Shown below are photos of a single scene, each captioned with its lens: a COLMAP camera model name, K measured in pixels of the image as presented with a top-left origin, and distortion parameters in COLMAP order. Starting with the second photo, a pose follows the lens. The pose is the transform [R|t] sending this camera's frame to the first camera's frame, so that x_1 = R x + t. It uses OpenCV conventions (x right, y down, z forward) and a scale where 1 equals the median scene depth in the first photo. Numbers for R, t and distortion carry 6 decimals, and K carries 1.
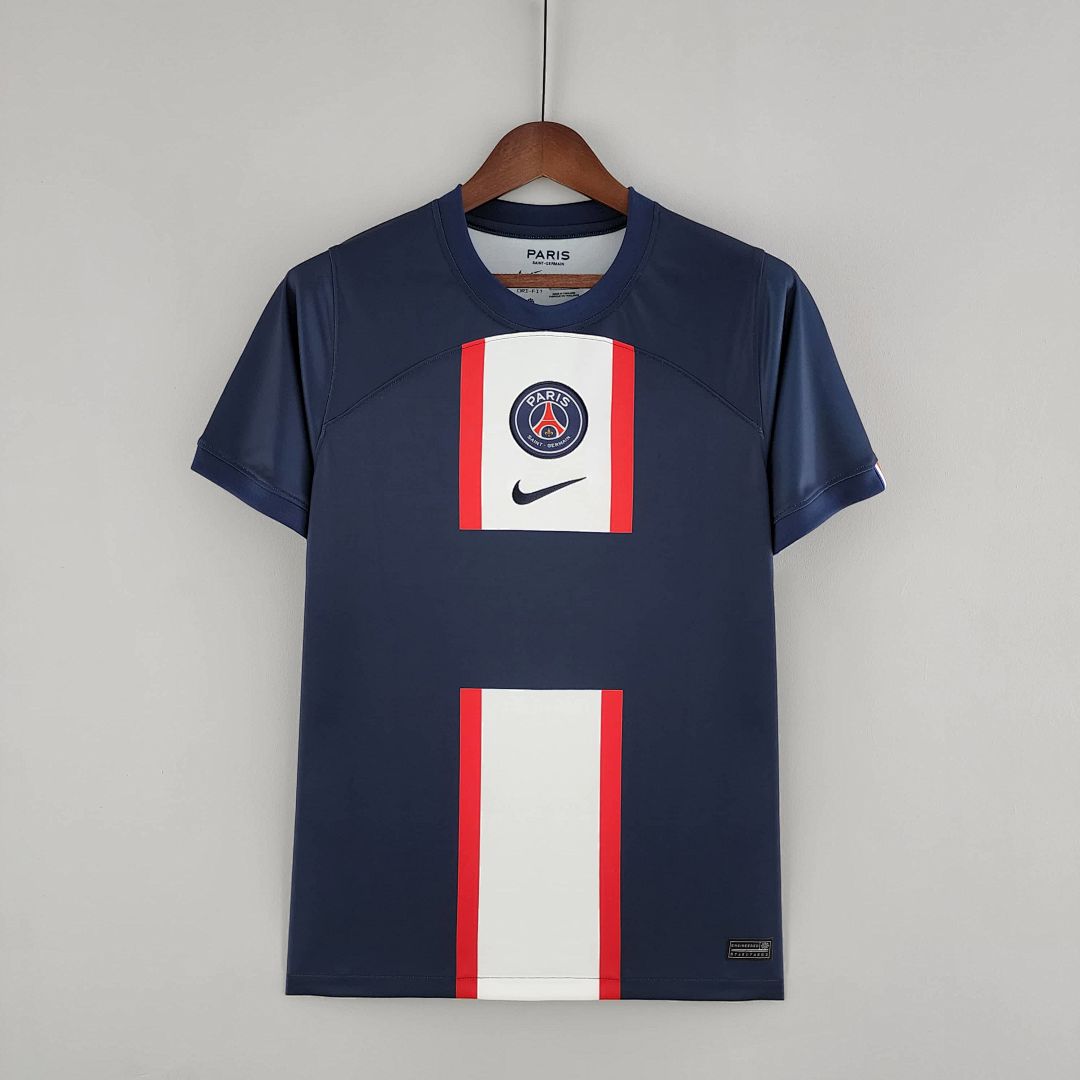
lens RADIAL K [[1027.0, 0, 558.2], [0, 1027.0, 572.3], [0, 0, 1]] dist [0.047099, 0.000000]
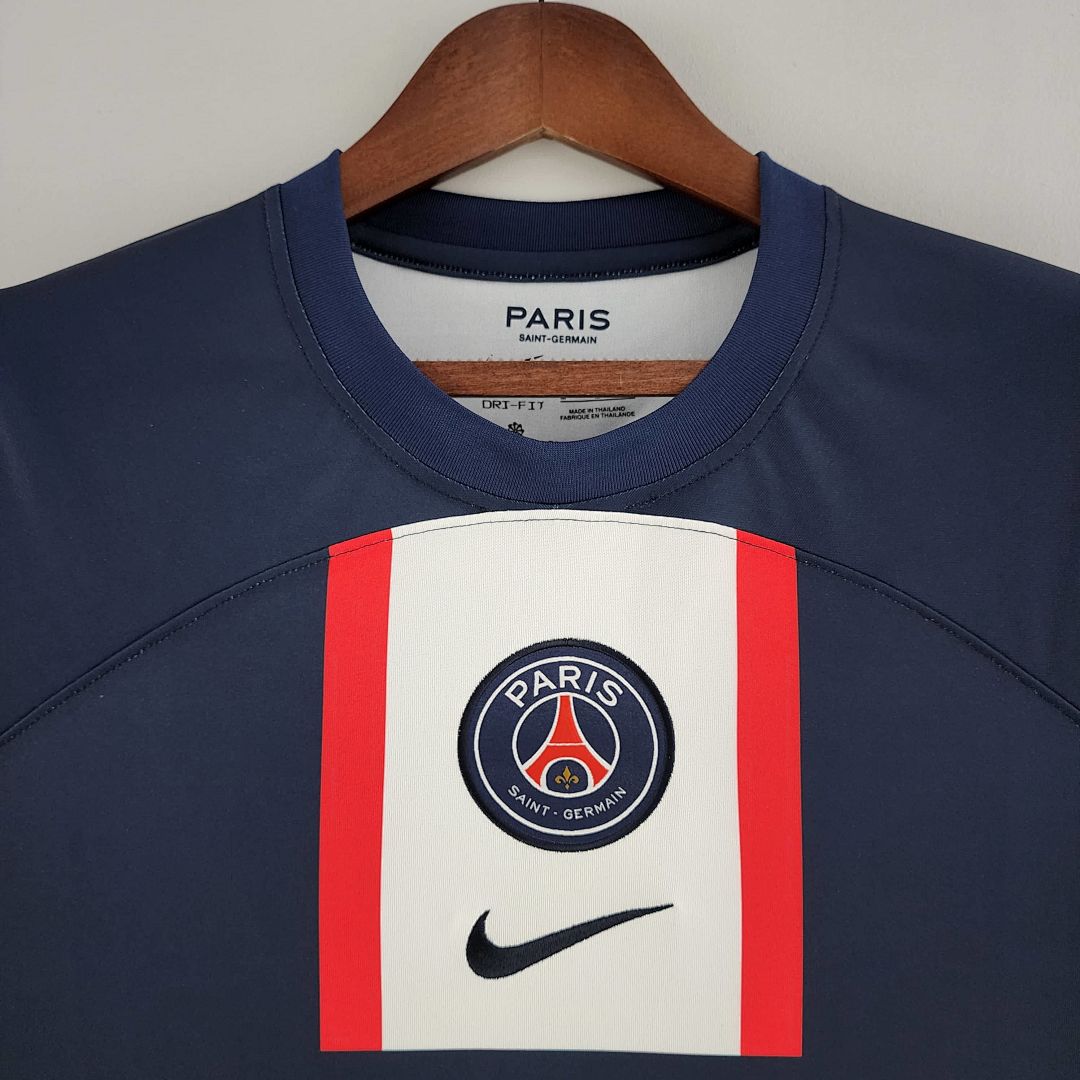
lens RADIAL K [[1027.0, 0, 577.8], [0, 1027.0, 535.7], [0, 0, 1]] dist [0.047099, 0.000000]
pose [[0.999505, -0.011006, 0.029471, -0.015029], [0.014963, 0.990375, -0.137599, -0.170882], [-0.027673, 0.137972, 0.990049, 0.624544]]
